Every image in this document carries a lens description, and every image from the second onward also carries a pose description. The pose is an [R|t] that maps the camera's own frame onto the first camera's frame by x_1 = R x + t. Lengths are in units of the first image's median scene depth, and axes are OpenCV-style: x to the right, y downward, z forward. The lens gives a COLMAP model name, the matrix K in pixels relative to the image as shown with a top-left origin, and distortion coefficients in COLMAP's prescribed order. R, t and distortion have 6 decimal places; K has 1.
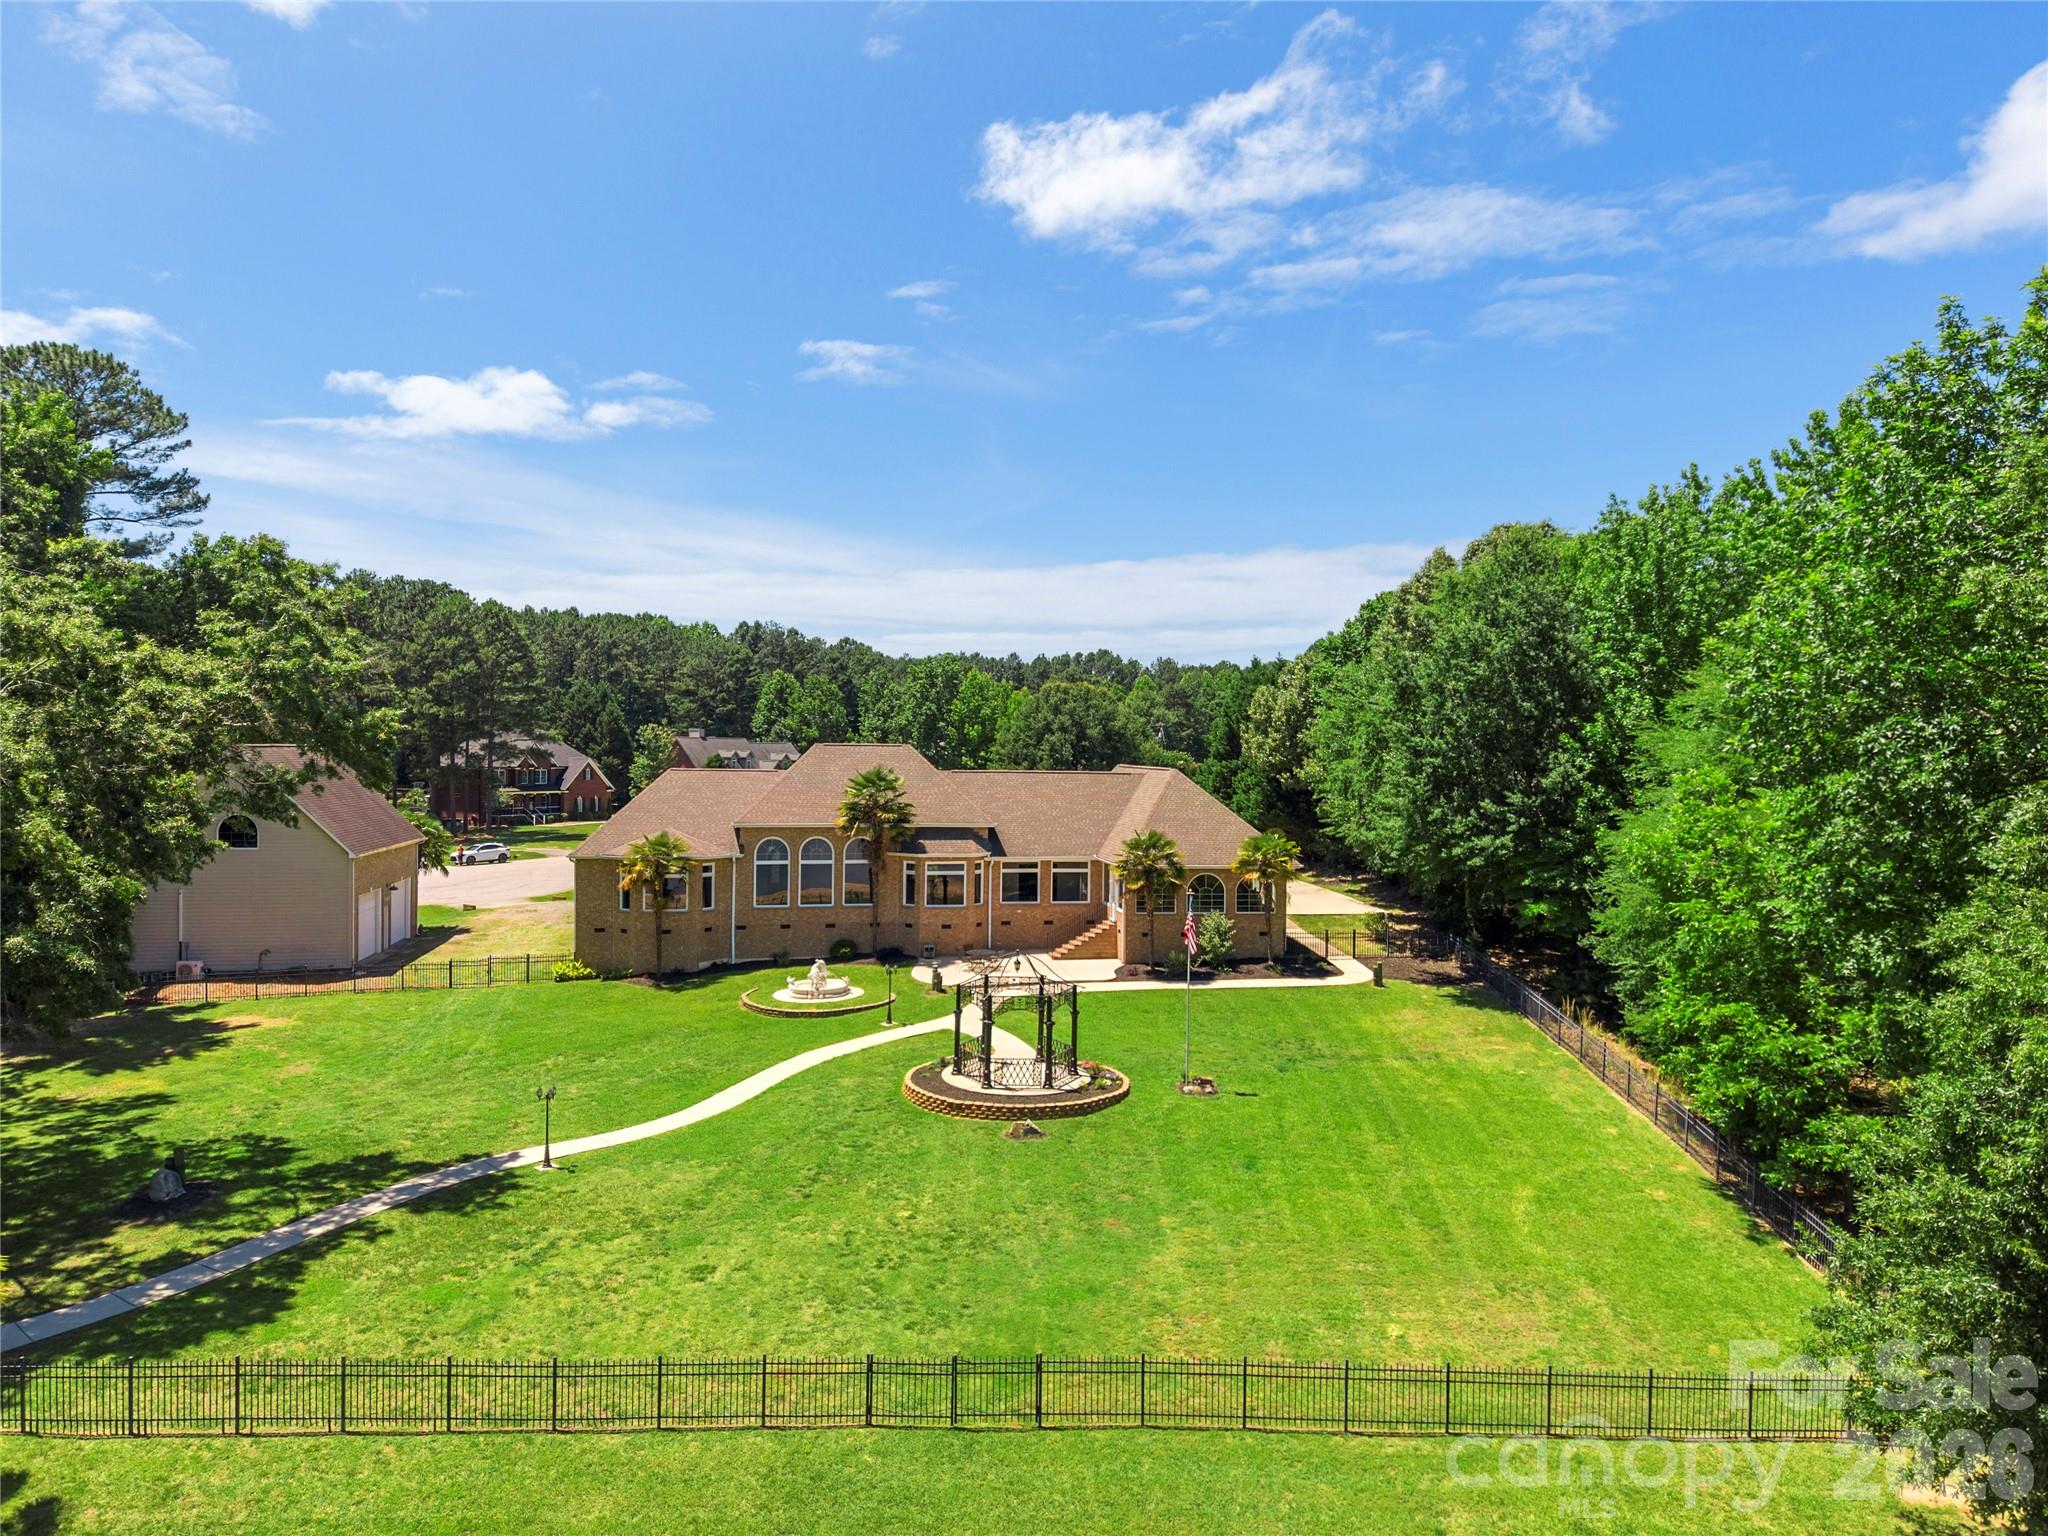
lens RADIAL K [[1382.5, 0, 1018.5], [0, 1382.5, 790.8], [0, 0, 1]] dist [0.041989, -0.003669]
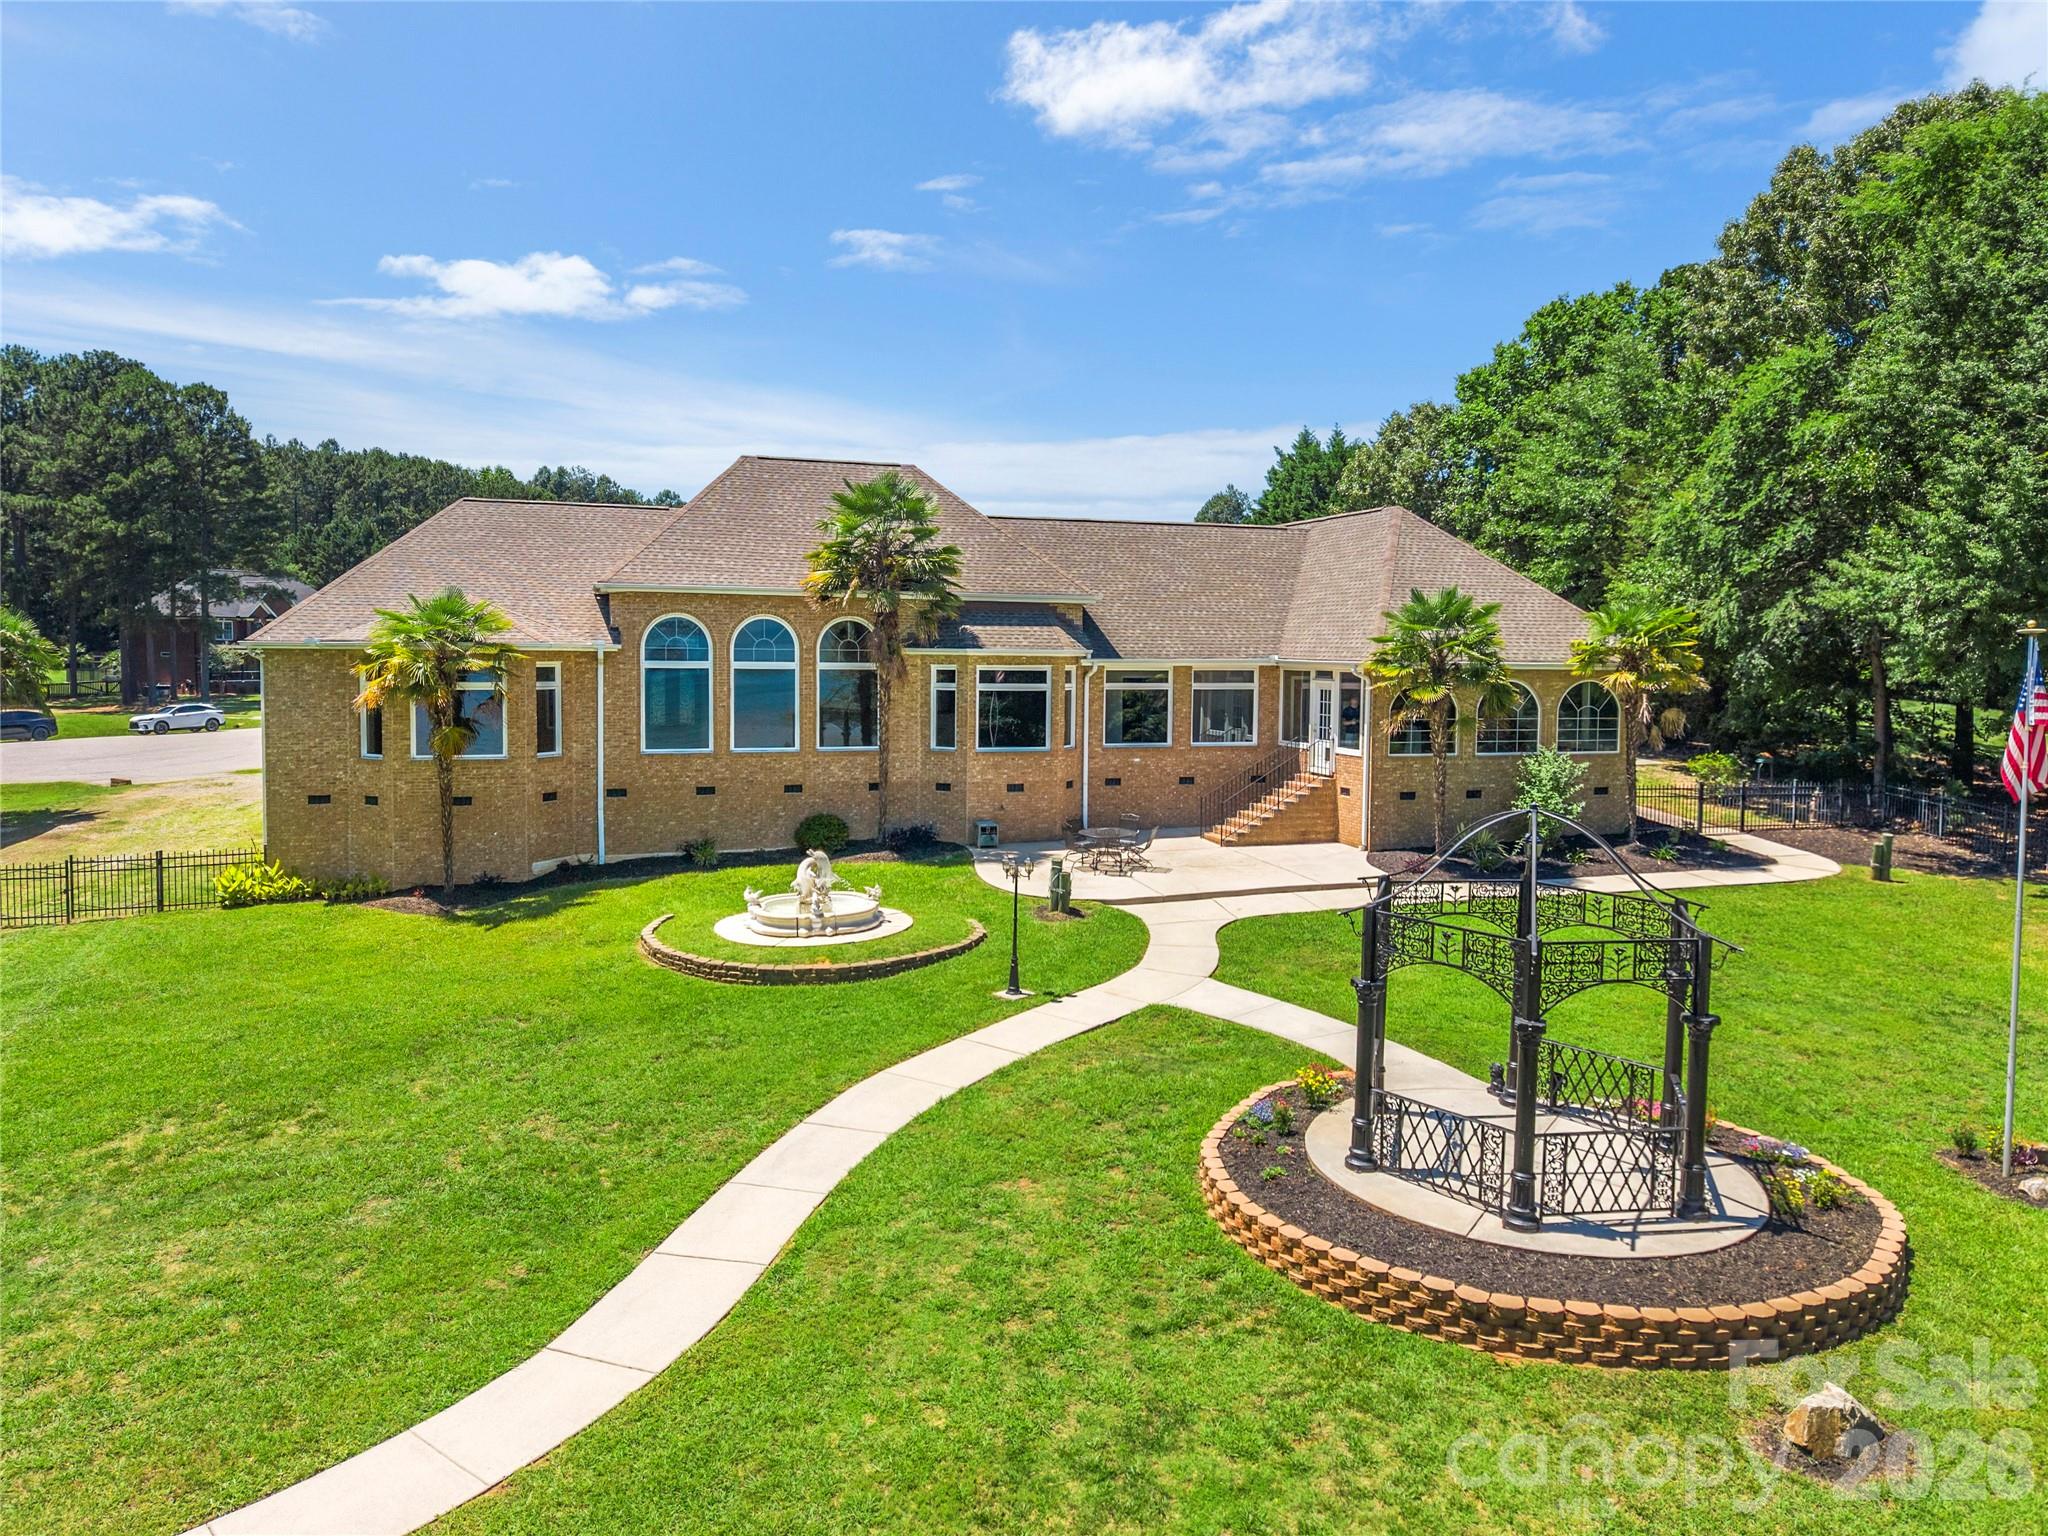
lens RADIAL K [[1370.8, 0, 996.1], [0, 1370.8, 761.5], [0, 0, 1]] dist [0.008494, 0.045234]
pose [[0.992083, -0.008594, 0.125292, -0.125295], [0.002530, 0.998821, 0.048484, 0.063096], [-0.125561, -0.047783, 0.990935, 0.485607]]
